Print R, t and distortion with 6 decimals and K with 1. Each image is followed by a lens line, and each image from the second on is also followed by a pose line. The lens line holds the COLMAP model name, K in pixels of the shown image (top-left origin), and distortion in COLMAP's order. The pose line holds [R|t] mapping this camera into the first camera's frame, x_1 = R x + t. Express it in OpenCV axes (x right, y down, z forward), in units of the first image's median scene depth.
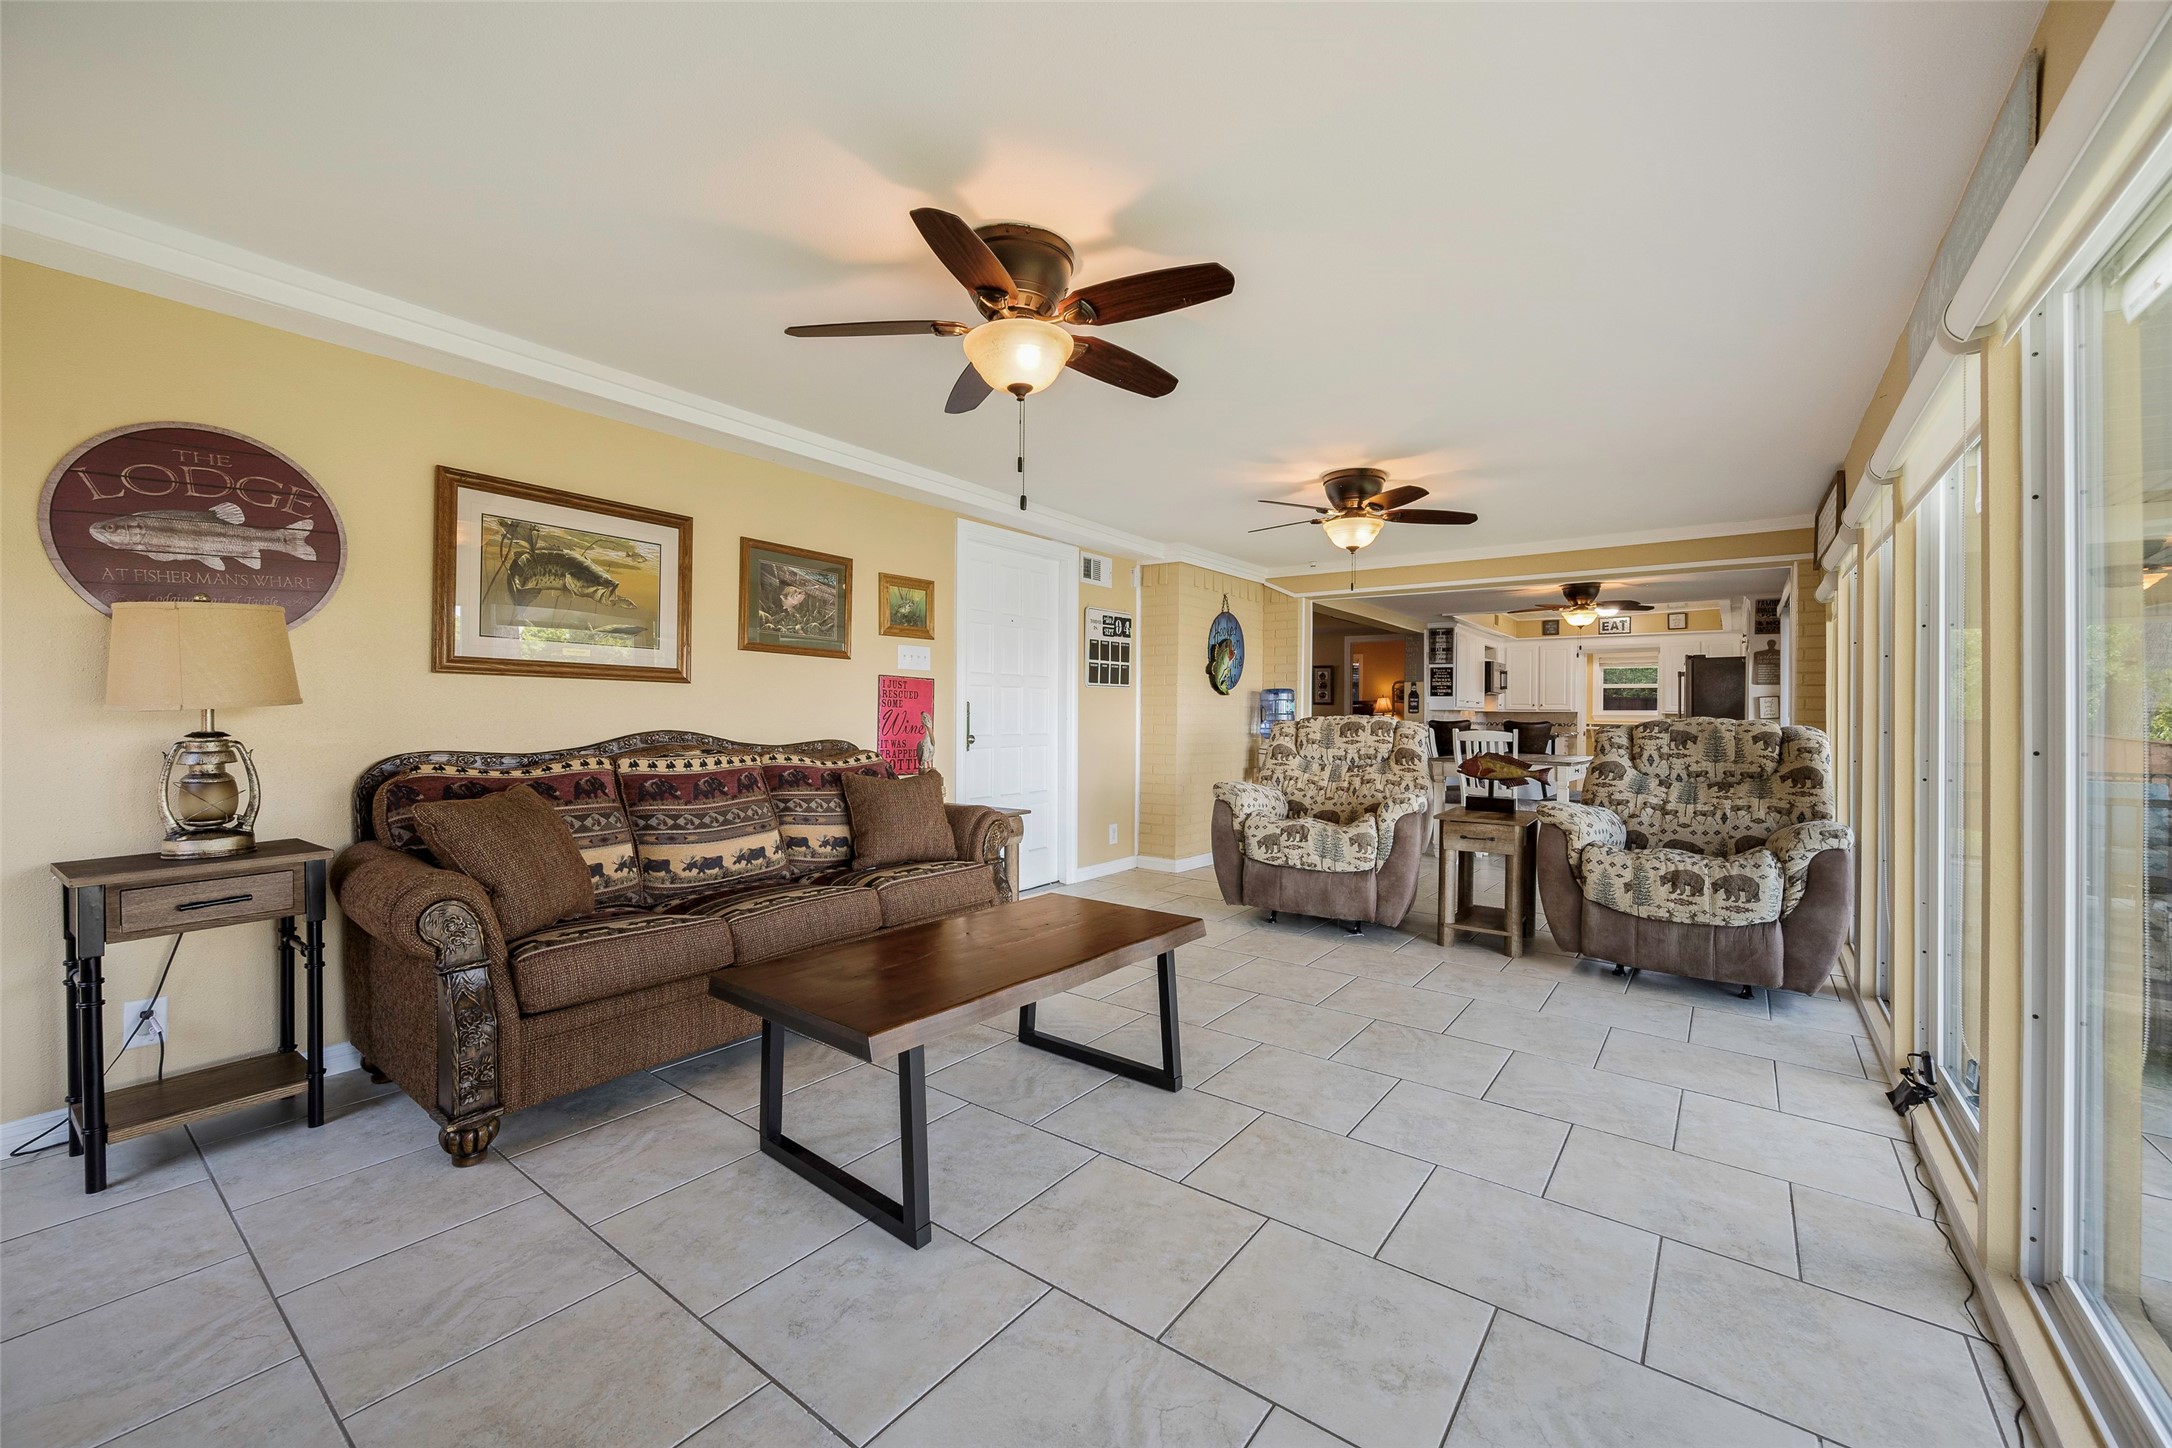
lens RADIAL K [[871.3, 0, 1083.0], [0, 871.3, 711.4], [0, 0, 1]] dist [0.001276, -0.000055]
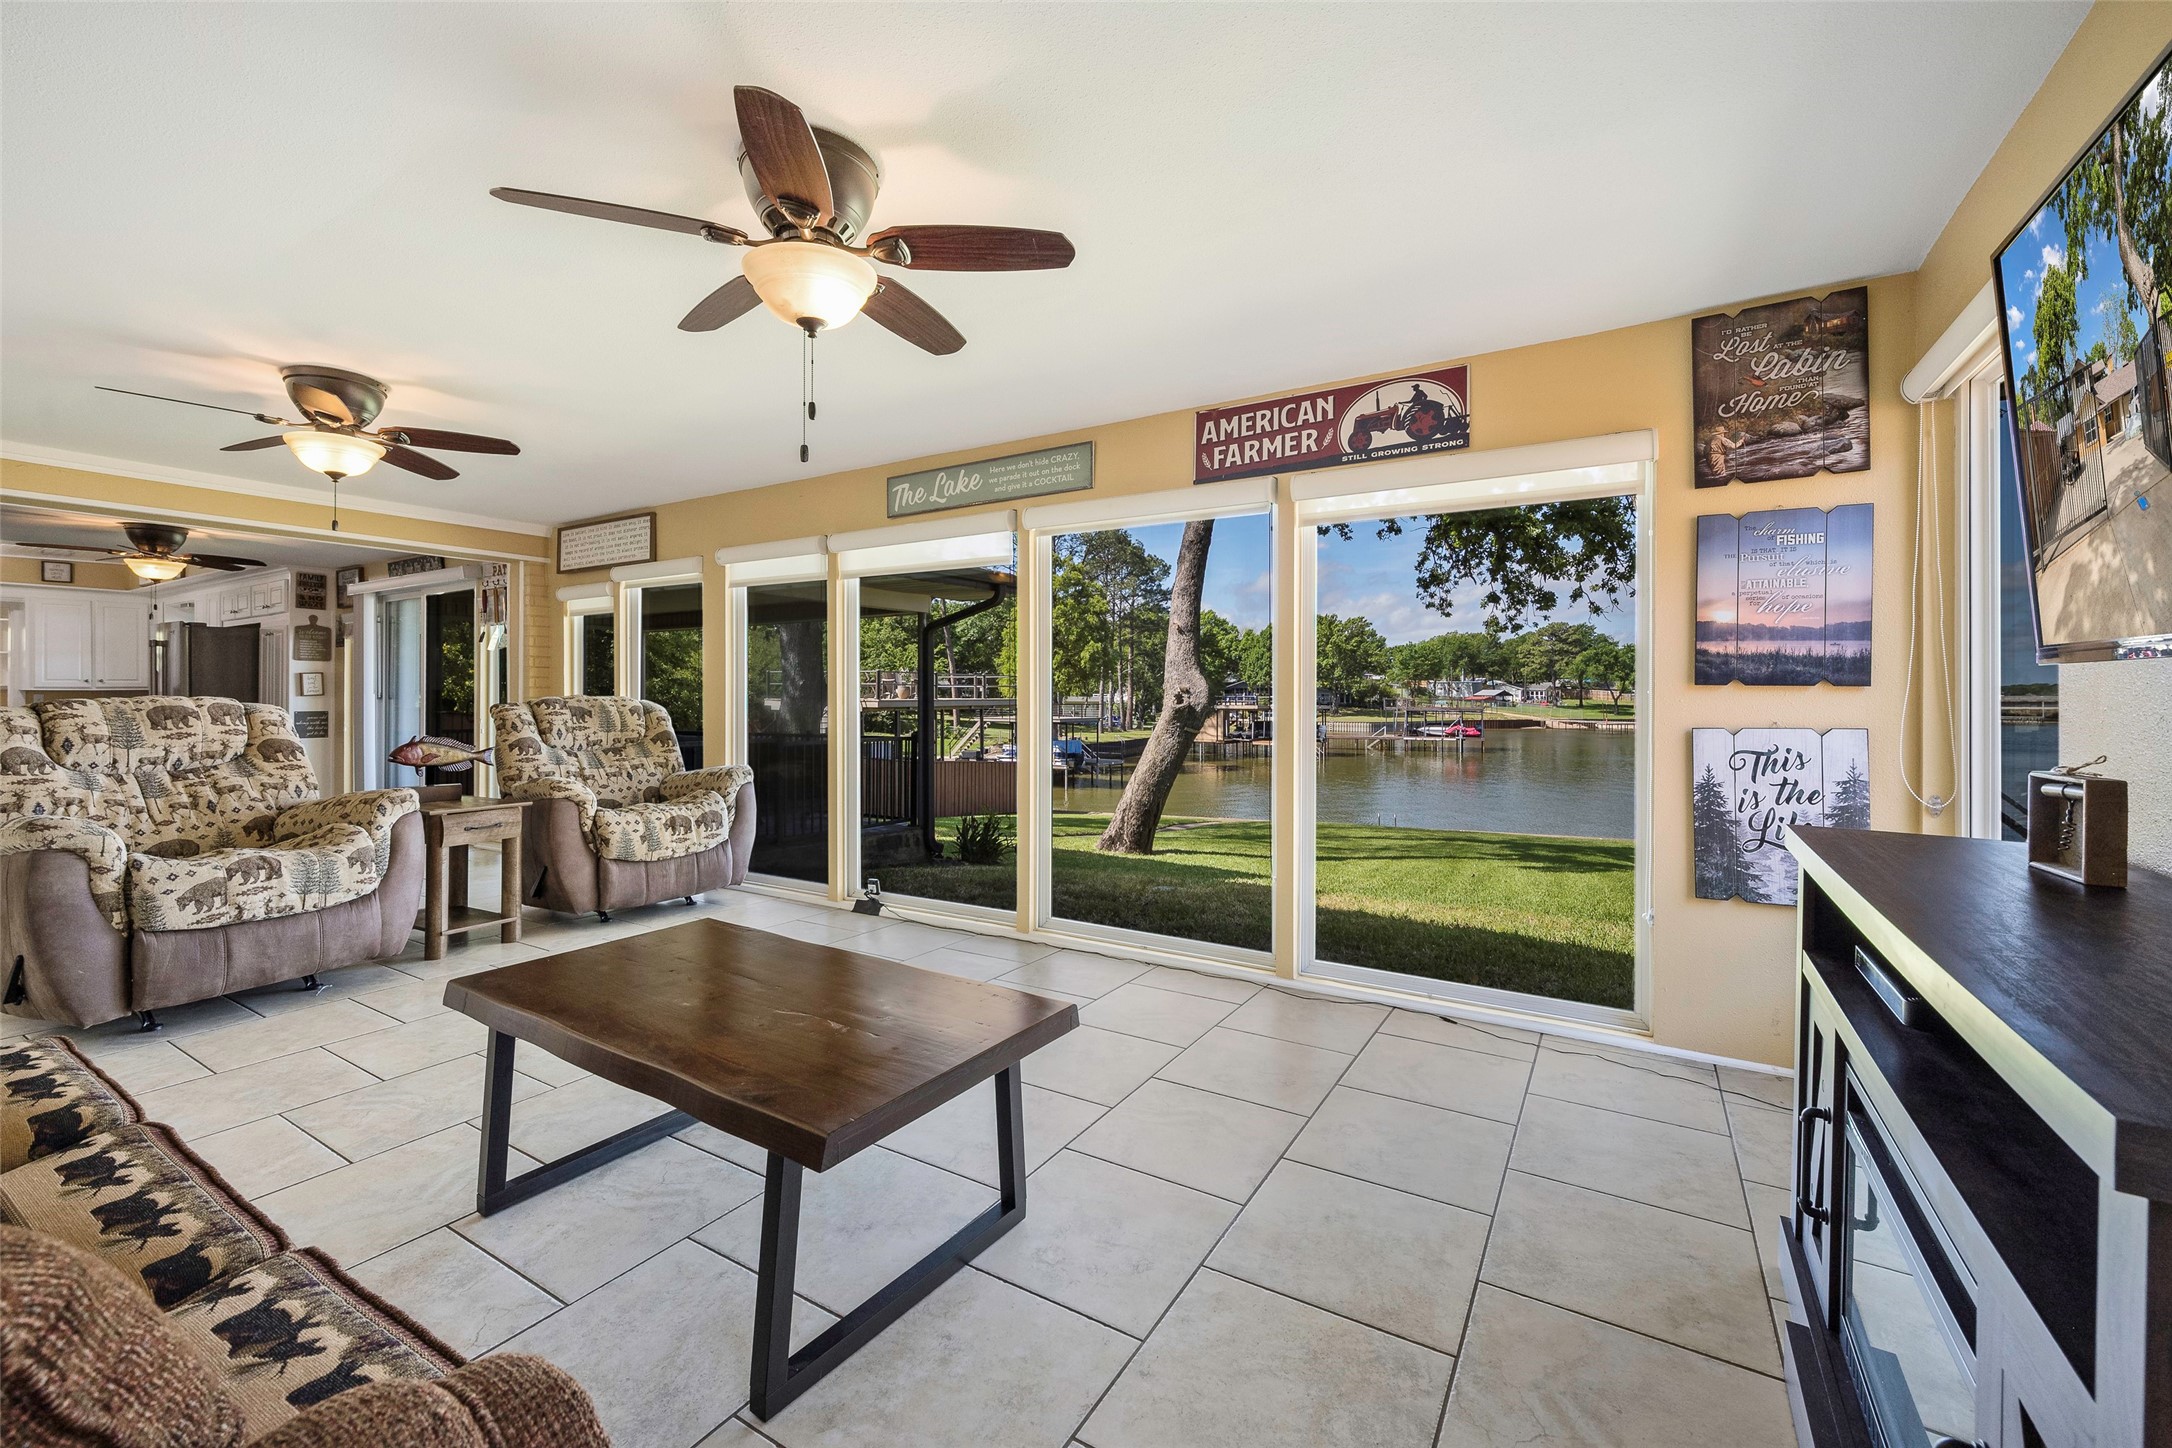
lens RADIAL K [[873.8, 0, 1088.7], [0, 873.8, 689.6], [0, 0, 1]] dist [-0.001652, -0.000193]
pose [[-0.105969, -0.002602, 0.994366, -0.533226], [-0.002329, 0.999994, 0.002368, -0.004670], [-0.994367, -0.002065, -0.105974, 0.450903]]
